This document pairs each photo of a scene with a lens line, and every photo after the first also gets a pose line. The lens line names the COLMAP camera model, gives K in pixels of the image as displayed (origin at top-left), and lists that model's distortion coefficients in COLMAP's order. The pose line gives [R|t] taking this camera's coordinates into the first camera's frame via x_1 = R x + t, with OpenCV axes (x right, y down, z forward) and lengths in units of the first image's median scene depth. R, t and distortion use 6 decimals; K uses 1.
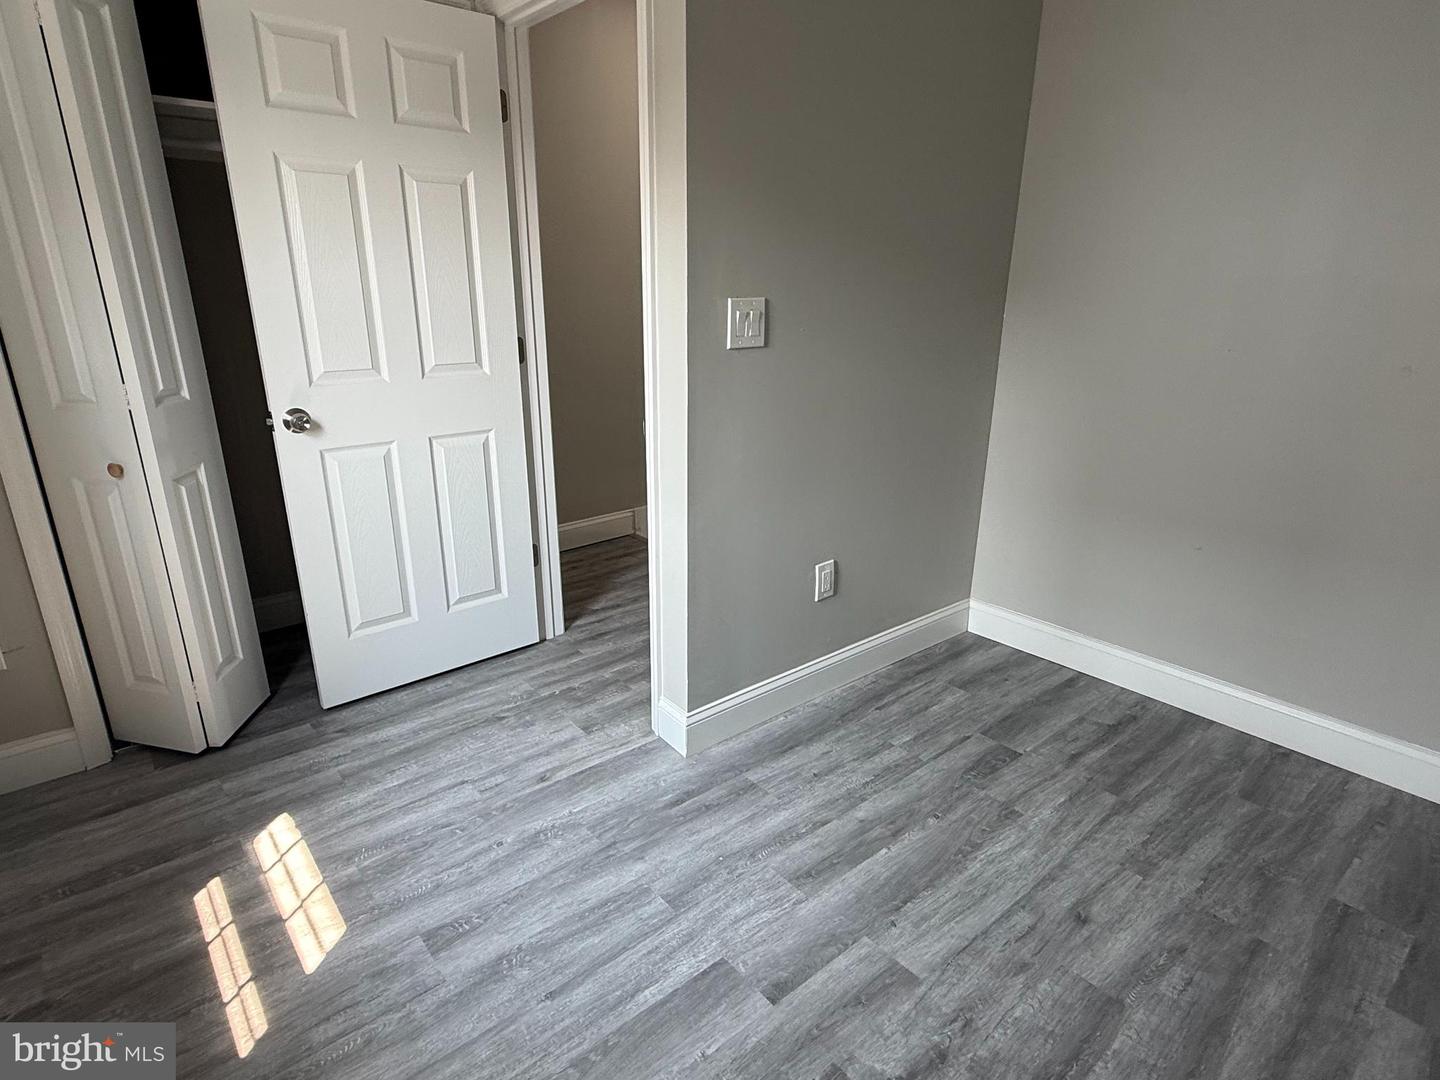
lens RADIAL K [[783.0, 0, 716.3], [0, 783.0, 543.5], [0, 0, 1]] dist [-0.000238, 0.000690]
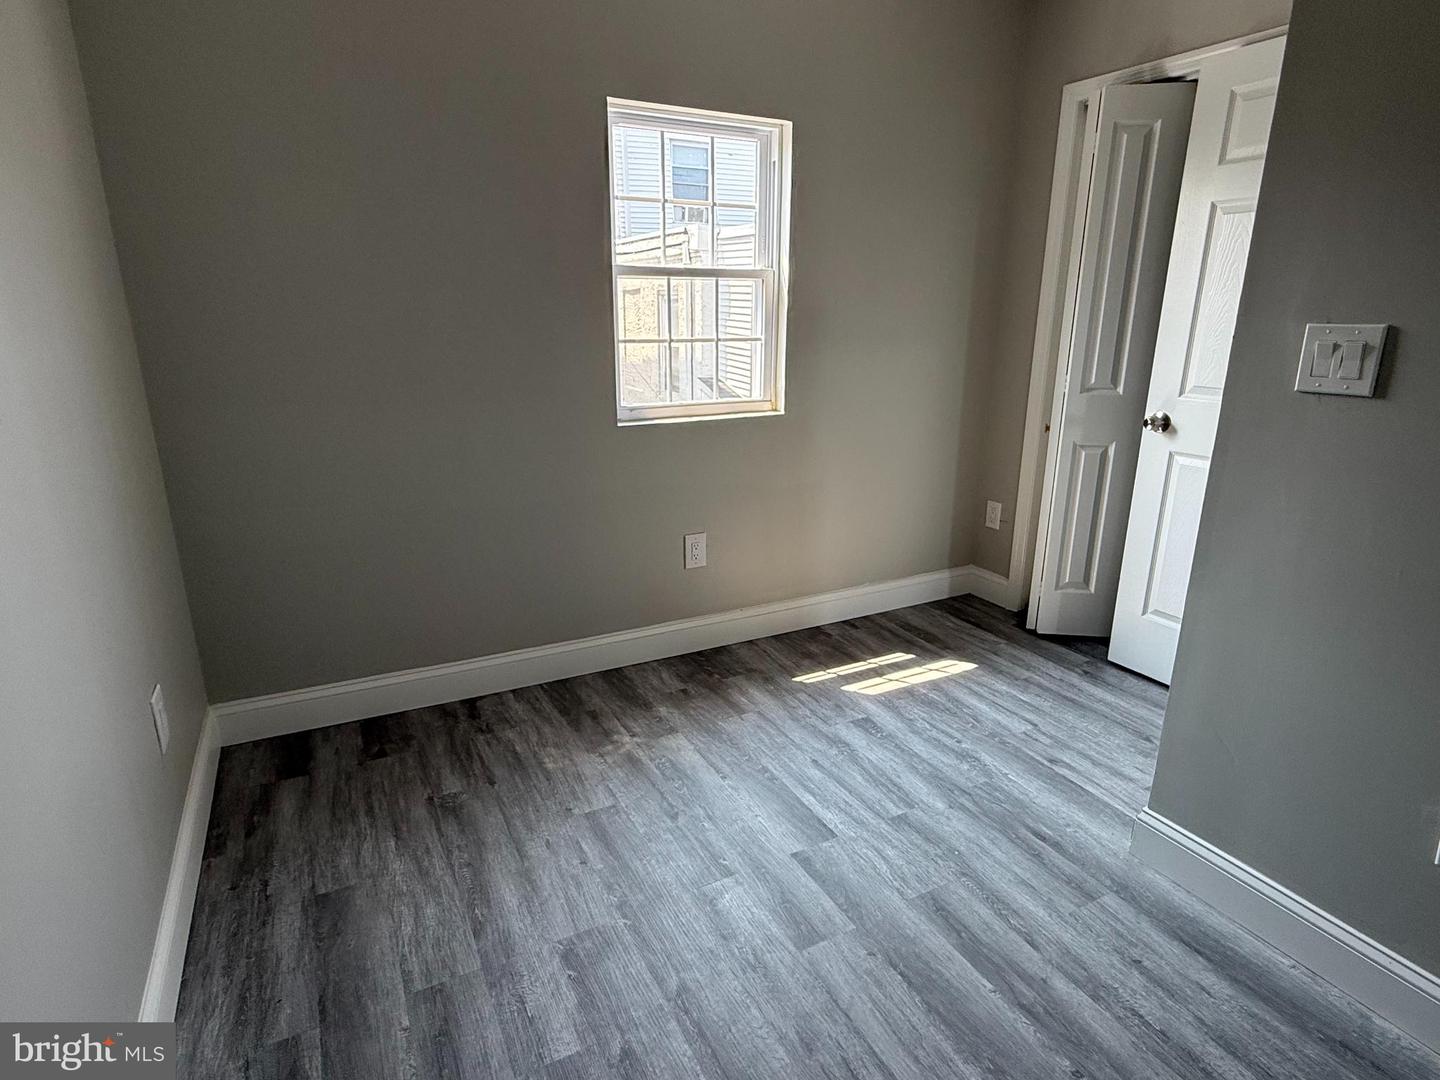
lens RADIAL K [[783.0, 0, 717.5], [0, 783.0, 537.1], [0, 0, 1]] dist [-0.000238, 0.000690]
pose [[-0.210104, 0.265265, -0.941005, 0.912324], [-0.317919, 0.891643, 0.322334, -0.197515], [0.924545, 0.366887, -0.103004, 0.644681]]
